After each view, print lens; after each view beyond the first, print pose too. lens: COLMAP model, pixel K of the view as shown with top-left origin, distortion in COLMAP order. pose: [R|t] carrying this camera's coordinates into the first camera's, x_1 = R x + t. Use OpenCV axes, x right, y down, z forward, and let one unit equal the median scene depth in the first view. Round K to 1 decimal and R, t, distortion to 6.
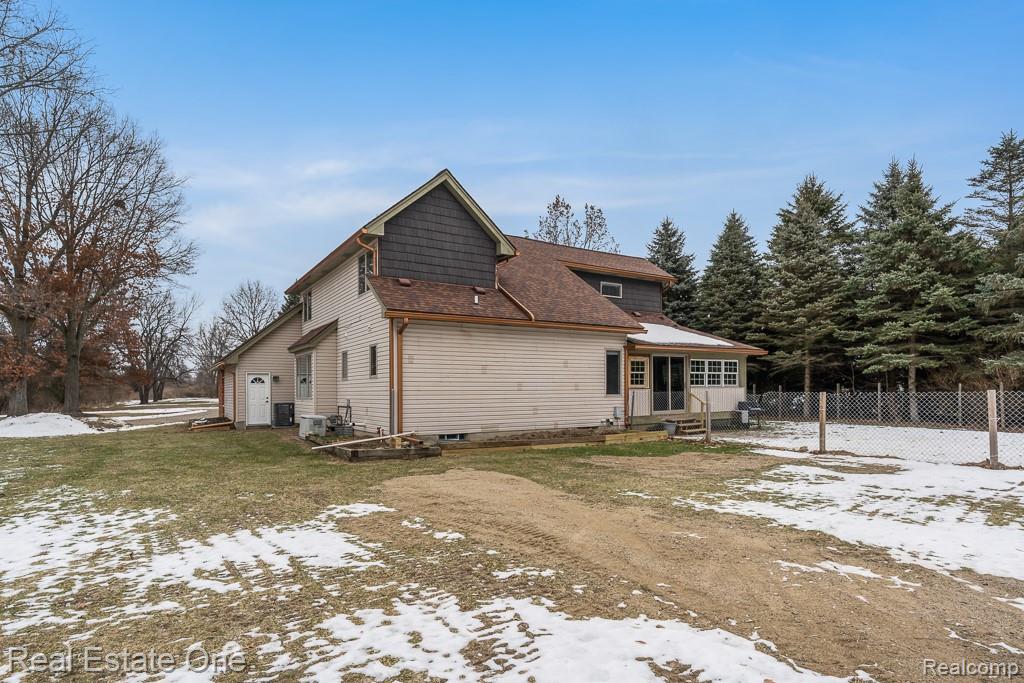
lens RADIAL K [[555.1, 0, 518.1], [0, 555.1, 397.4], [0, 0, 1]] dist [-0.004612, -0.000895]
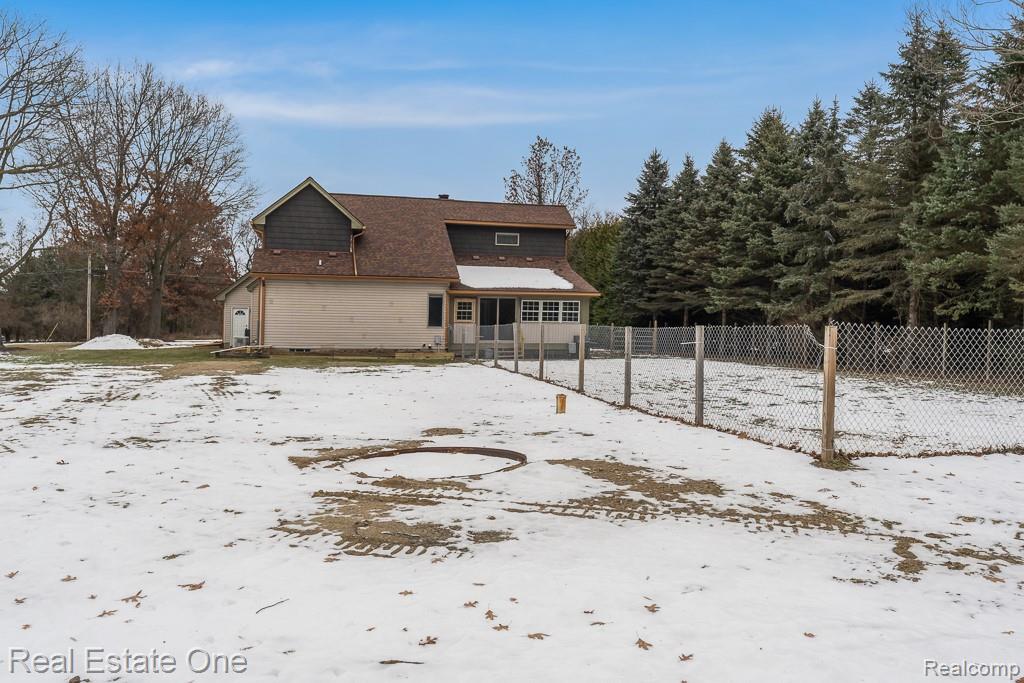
lens RADIAL K [[773.1, 0, 511.7], [0, 773.1, 338.0], [0, 0, 1]] dist [0.000758, 0.000467]
pose [[0.953985, 0.022286, -0.299026, 0.867277], [-0.022439, 0.999744, 0.002923, 0.012576], [0.299015, 0.003921, 0.954240, -0.717810]]
